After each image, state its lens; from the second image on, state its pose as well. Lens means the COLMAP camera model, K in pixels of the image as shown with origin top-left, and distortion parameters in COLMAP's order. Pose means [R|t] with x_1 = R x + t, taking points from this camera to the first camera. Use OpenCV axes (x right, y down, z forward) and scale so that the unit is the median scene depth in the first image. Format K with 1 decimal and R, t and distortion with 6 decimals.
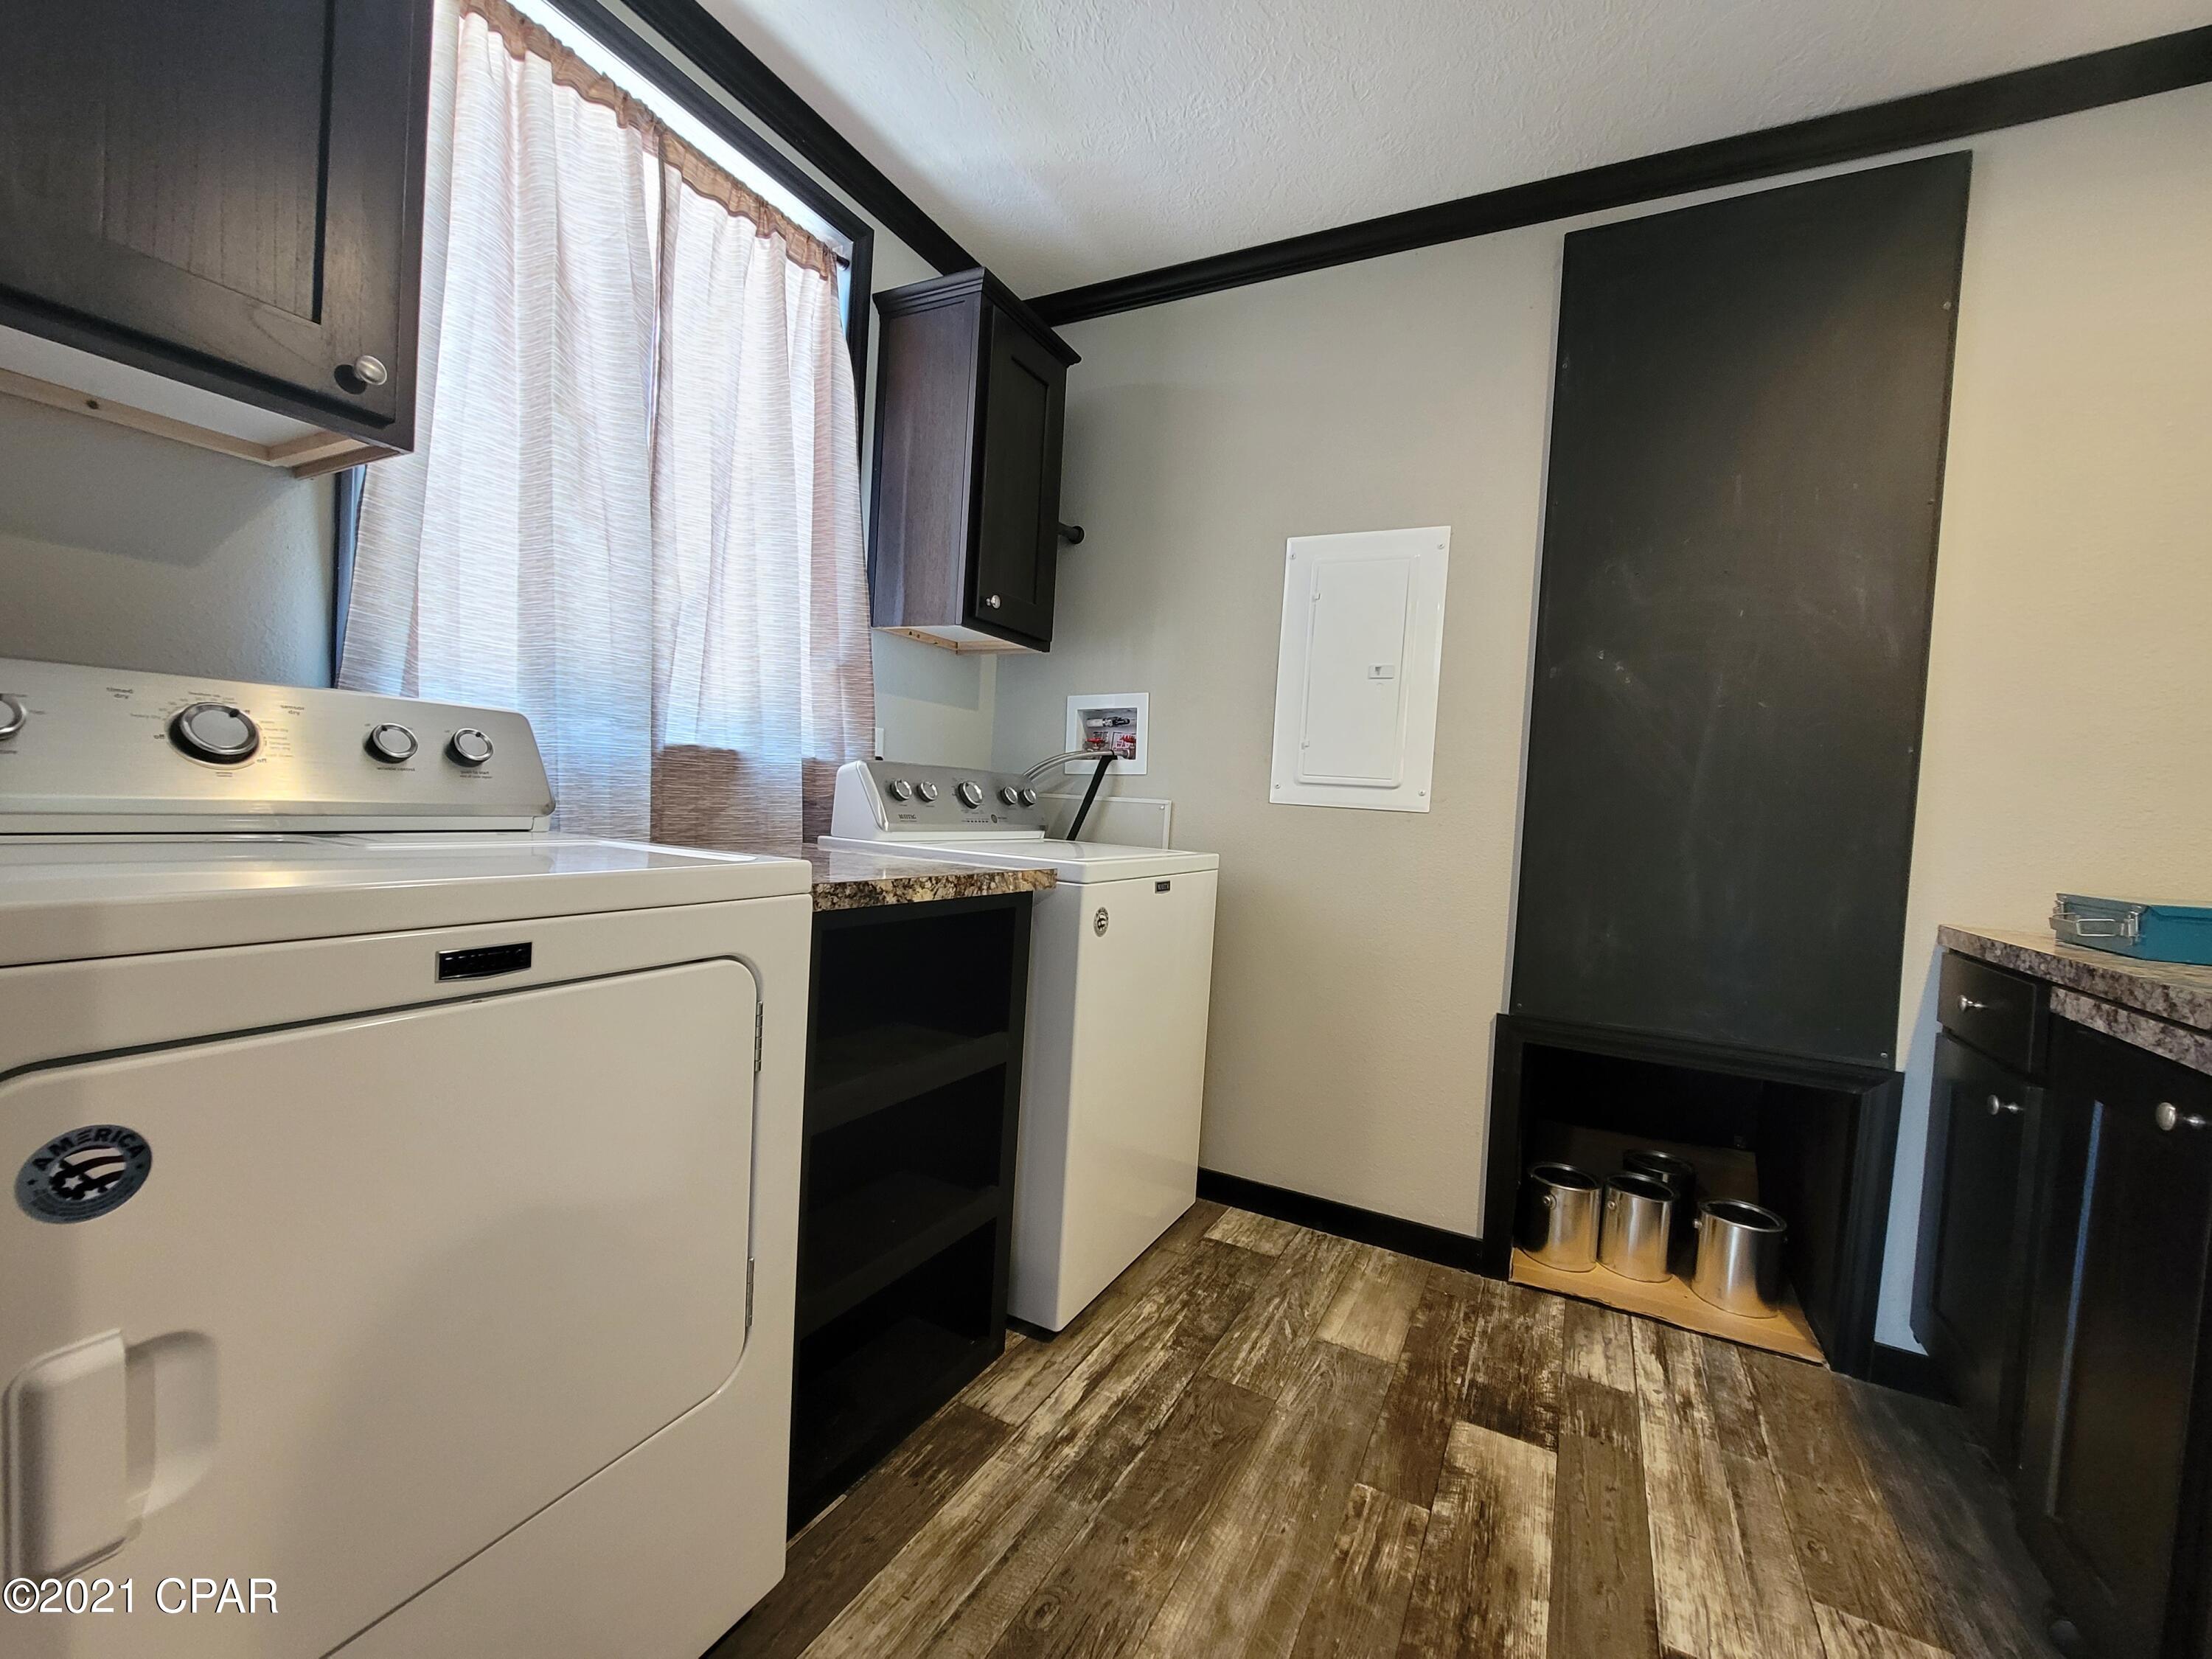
lens RADIAL K [[897.2, 0, 1106.0], [0, 897.2, 829.5], [0, 0, 1]] dist [-0.006099, 0.004012]
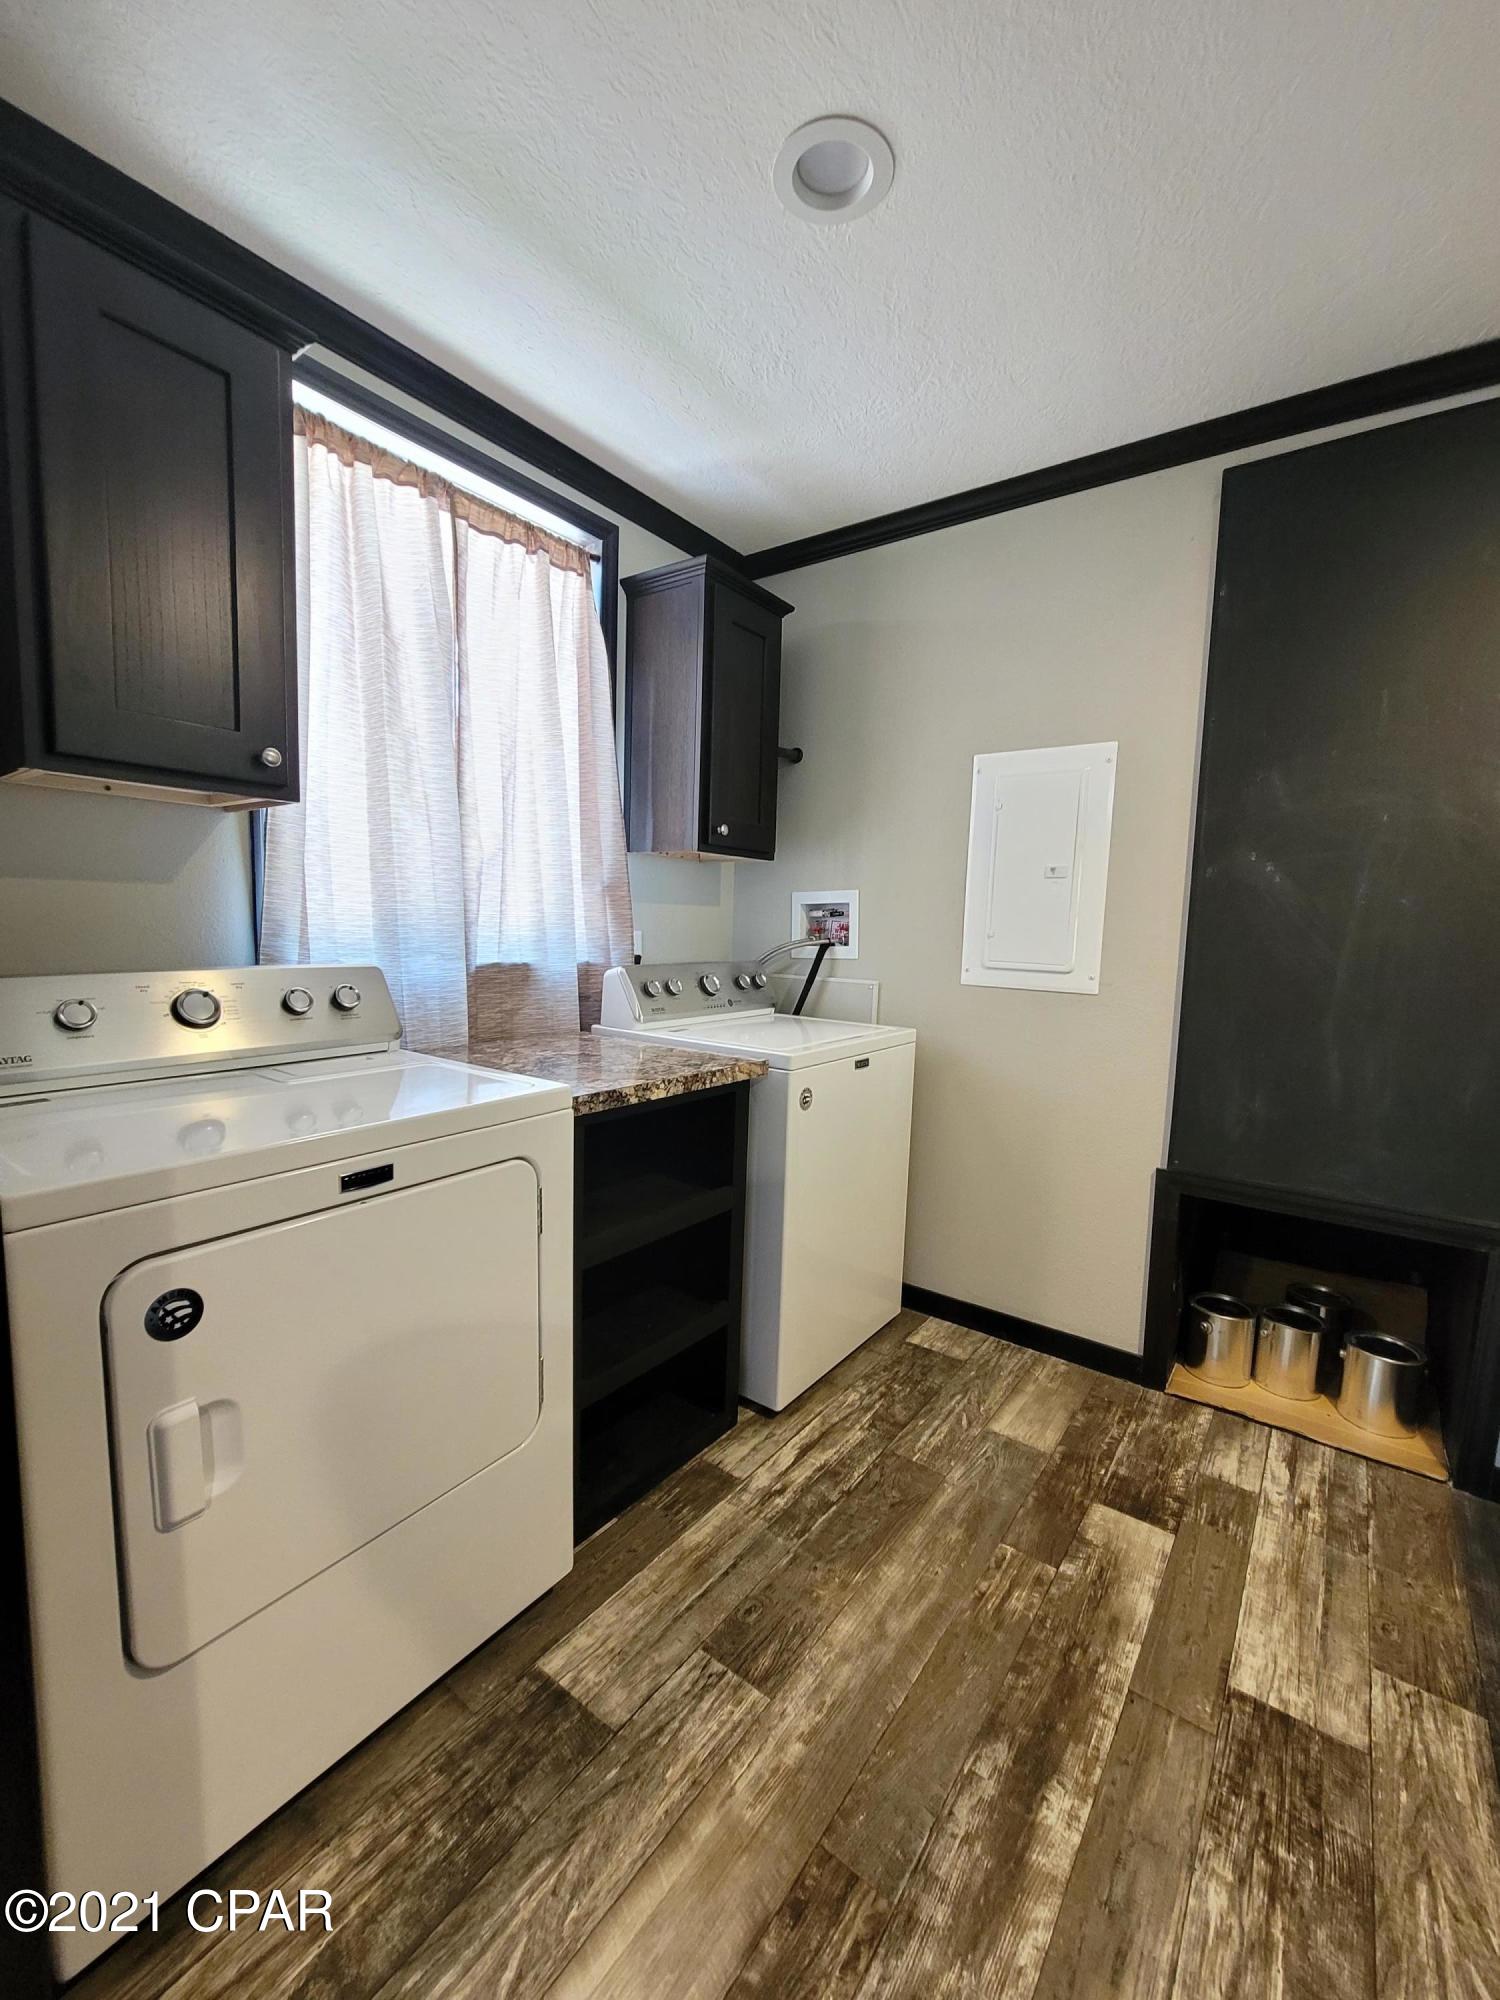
lens RADIAL K [[807.5, 0, 738.8], [0, 807.5, 1002.2], [0, 0, 1]] dist [0.000371, 0.000275]
pose [[0.987032, -0.016298, -0.159694, 0.090952], [0.025994, 0.997931, 0.058812, -0.108847], [0.158405, -0.062200, 0.985413, -0.135610]]
